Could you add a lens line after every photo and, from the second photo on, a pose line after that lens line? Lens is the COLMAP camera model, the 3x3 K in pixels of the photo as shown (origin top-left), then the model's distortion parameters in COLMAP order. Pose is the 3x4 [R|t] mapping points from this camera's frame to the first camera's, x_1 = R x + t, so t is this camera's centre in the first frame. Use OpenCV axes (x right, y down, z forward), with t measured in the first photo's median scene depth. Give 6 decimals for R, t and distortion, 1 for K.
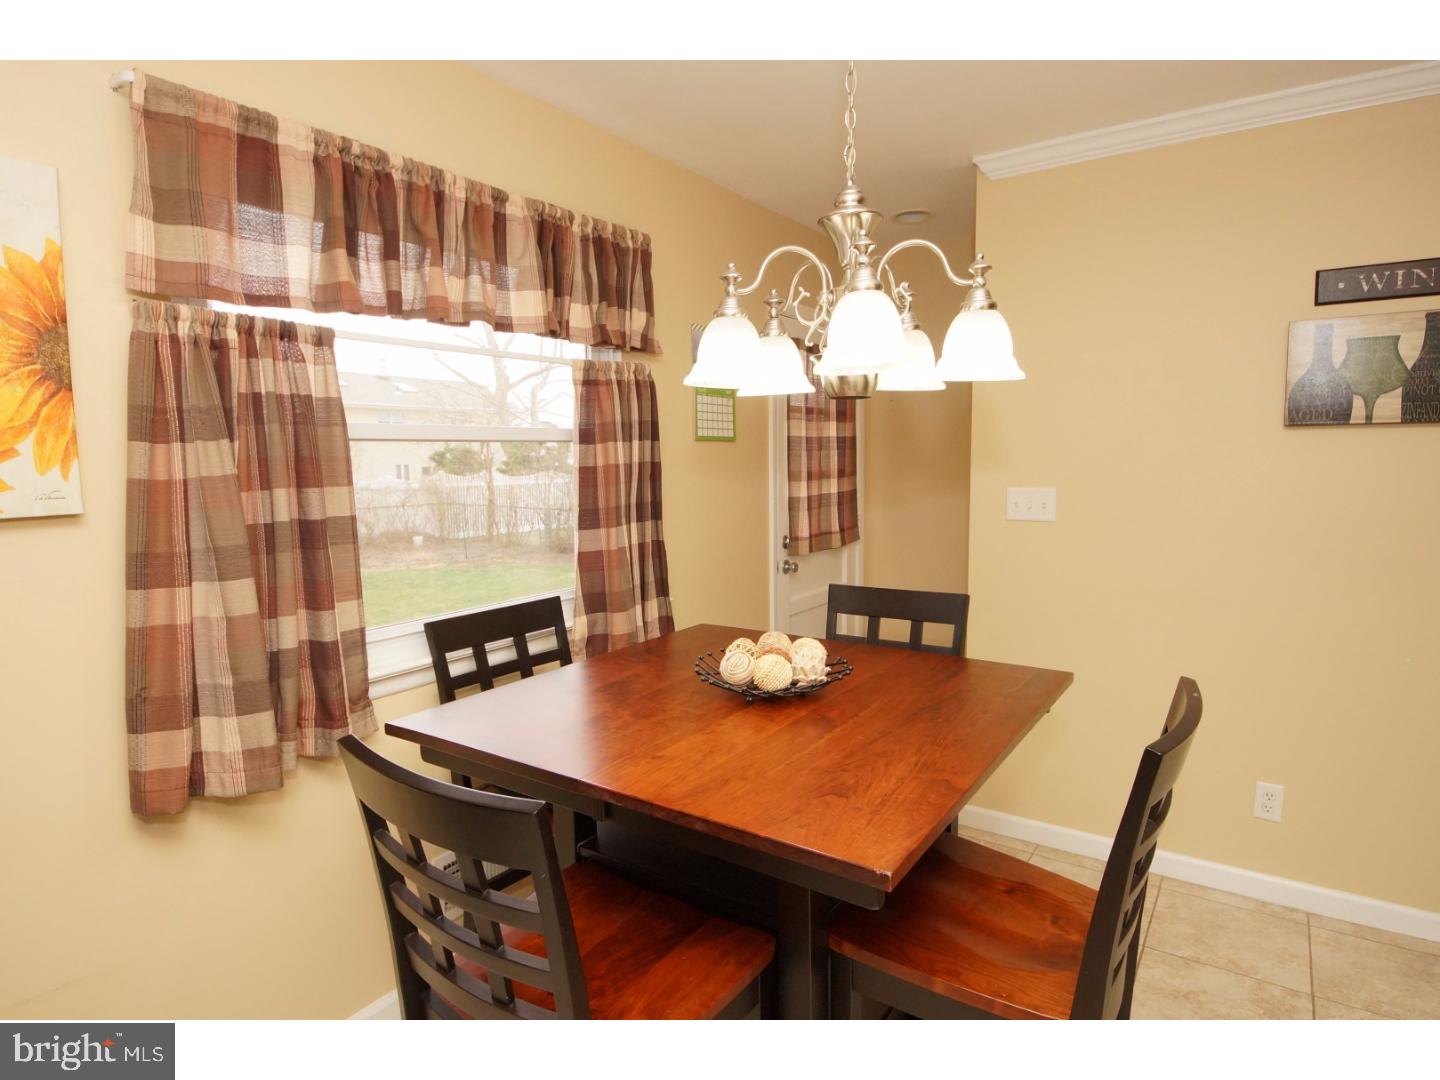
lens RADIAL K [[784.4, 0, 720.1], [0, 784.4, 535.9], [0, 0, 1]] dist [-0.000960, 0.000242]
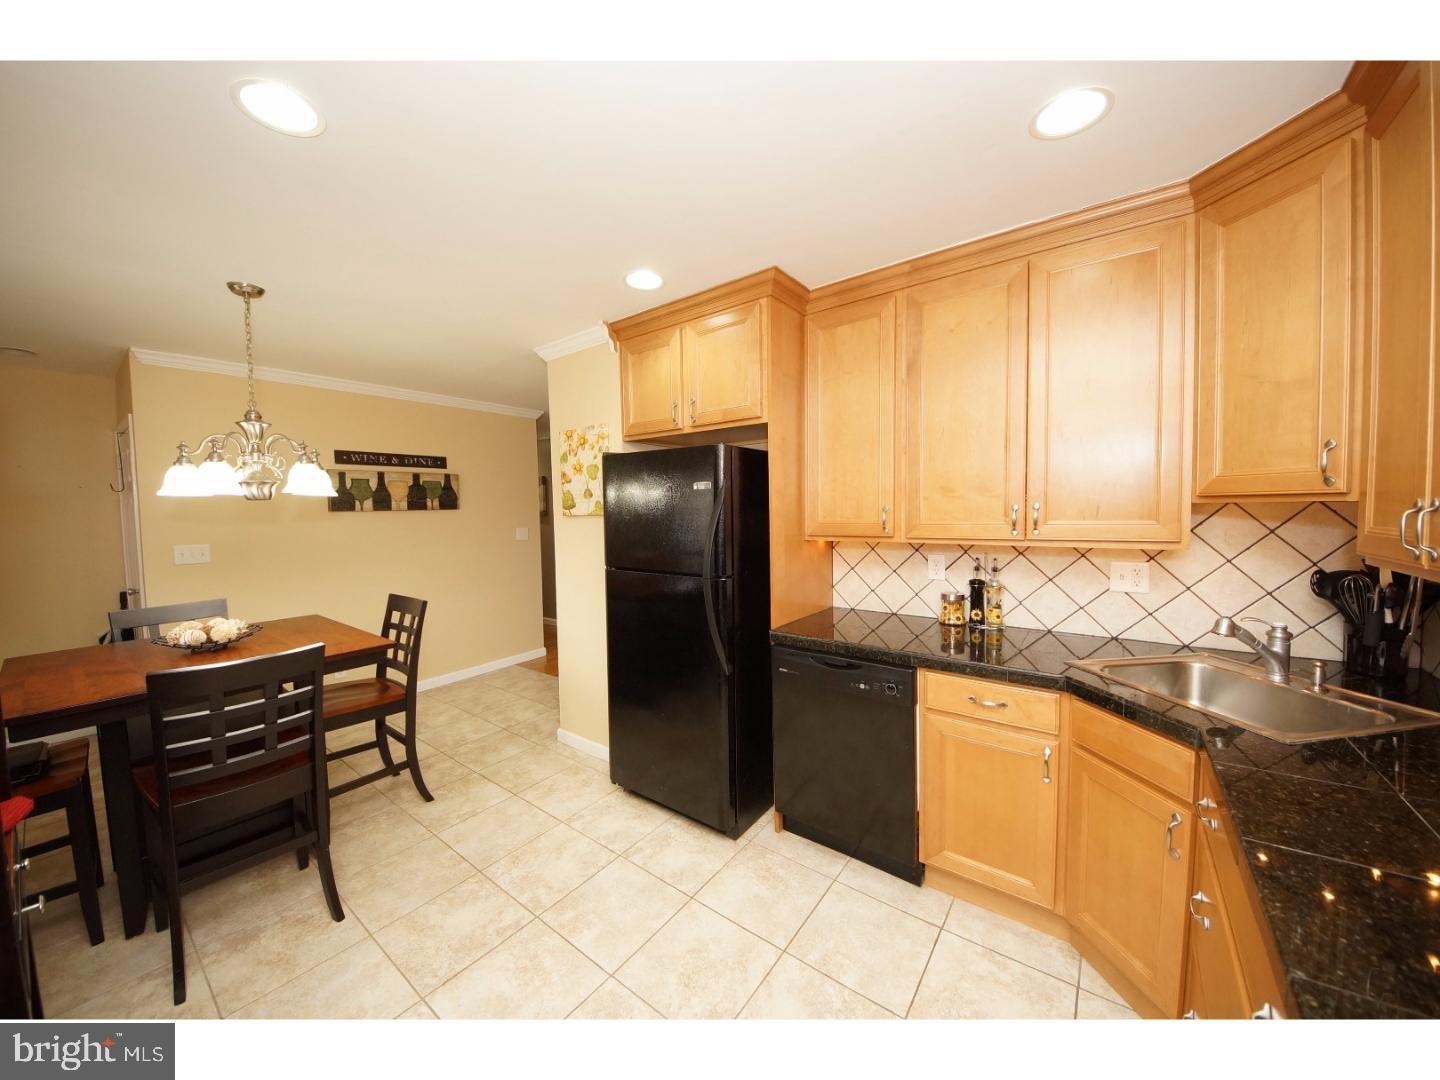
lens RADIAL K [[514.7, 0, 721.5], [0, 514.7, 530.3], [0, 0, 1]] dist [0.003181, 0.000035]
pose [[0.069009, -0.038122, 0.996887, -0.828537], [0.119778, 0.992358, 0.029658, 0.016905], [-0.990399, 0.117358, 0.073048, -0.323256]]
